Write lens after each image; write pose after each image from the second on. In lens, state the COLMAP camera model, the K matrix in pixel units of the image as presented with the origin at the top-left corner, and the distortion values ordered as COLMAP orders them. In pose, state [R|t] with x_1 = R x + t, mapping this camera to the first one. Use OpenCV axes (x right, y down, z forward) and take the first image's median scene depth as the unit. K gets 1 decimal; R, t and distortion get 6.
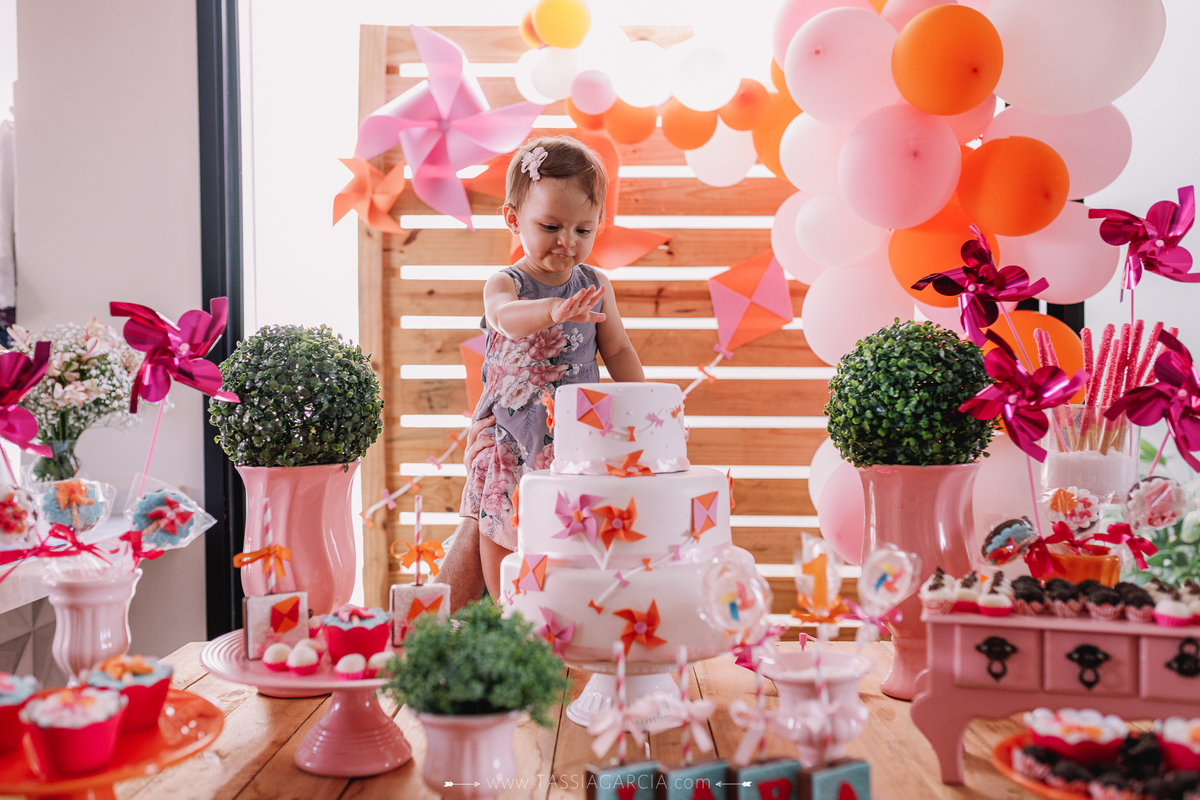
lens RADIAL K [[1124.0, 0, 615.0], [0, 1124.0, 401.4], [0, 0, 1]] dist [-0.021547, -0.010333]
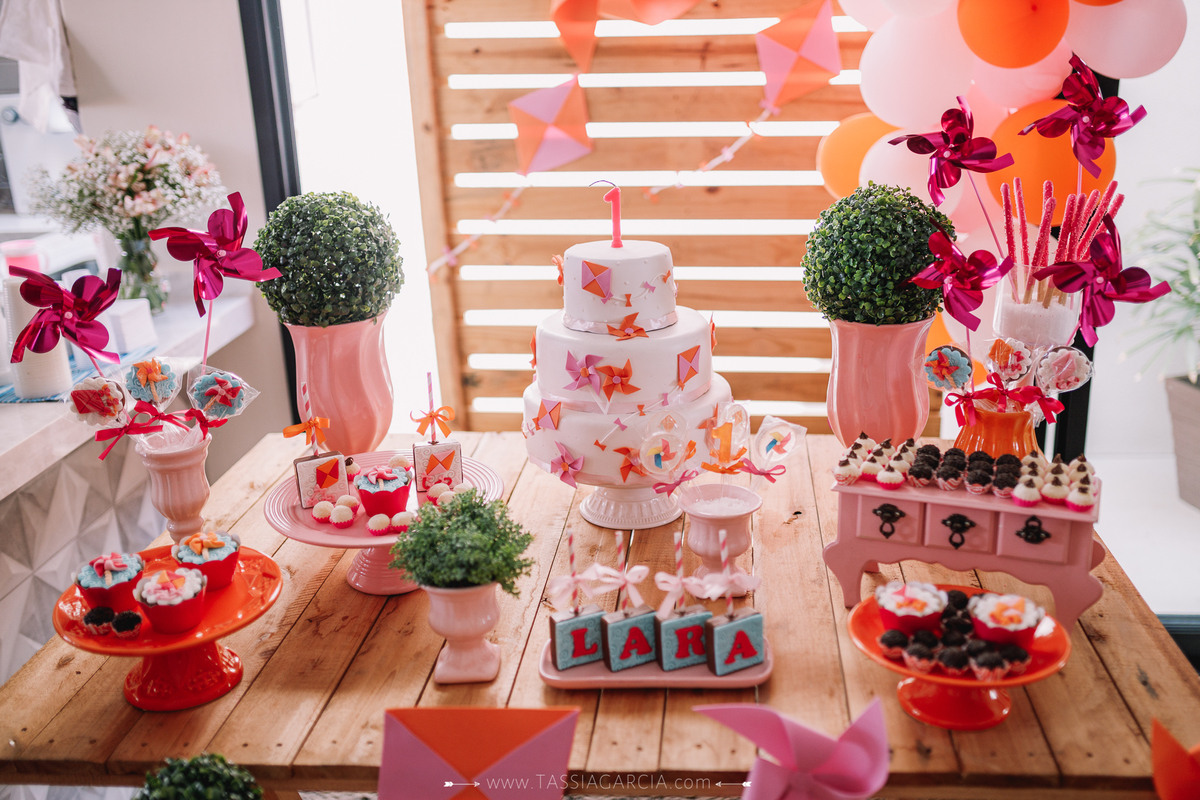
lens RADIAL K [[1179.2, 0, 624.9], [0, 1179.2, 405.6], [0, 0, 1]] dist [0.010551, 0.010467]
pose [[0.996143, 0.008246, -0.087354, 0.089024], [0.018731, 0.952642, 0.303518, -0.162398], [0.085720, -0.303984, 0.948813, -0.117648]]
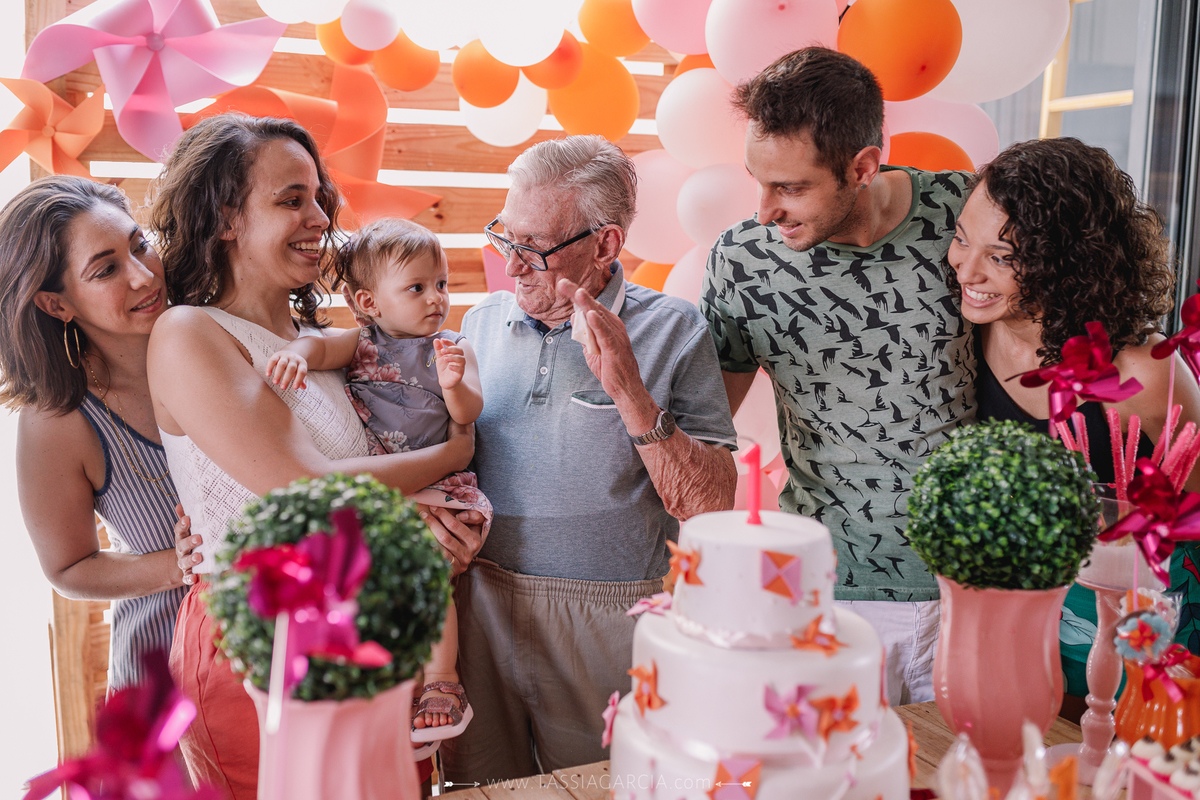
lens RADIAL K [[1177.1, 0, 550.3], [0, 1177.1, 399.0], [0, 0, 1]] dist [0.014382, 0.008930]
pose [[0.913266, -0.051574, 0.404086, -0.341671], [-0.001379, 0.991556, 0.129670, -0.159028], [-0.407362, -0.118981, 0.905483, 0.216267]]
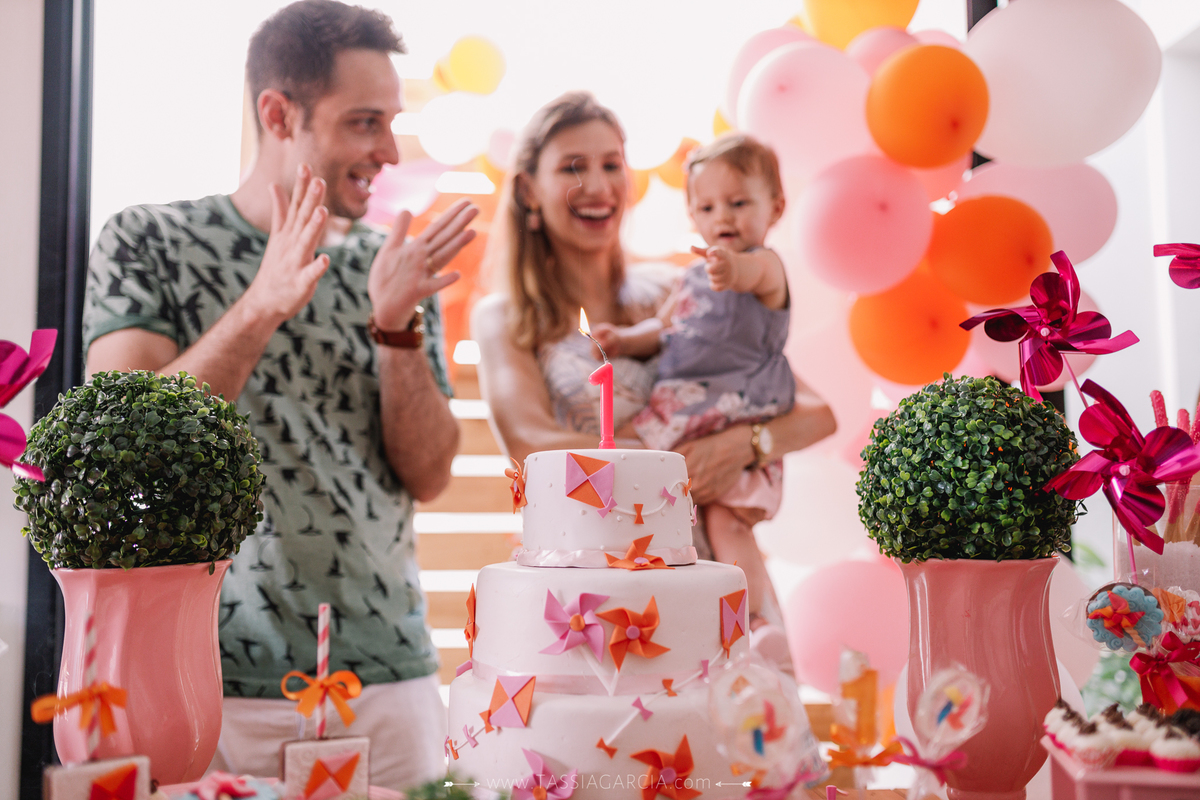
lens RADIAL K [[1112.5, 0, 618.2], [0, 1112.5, 444.9], [0, 0, 1]] dist [0.003703, -0.006351]
pose [[0.993498, 0.006809, 0.113645, -0.047649], [0.001551, 0.997308, -0.073308, 0.024196], [-0.113838, 0.073007, 0.990813, 0.196309]]
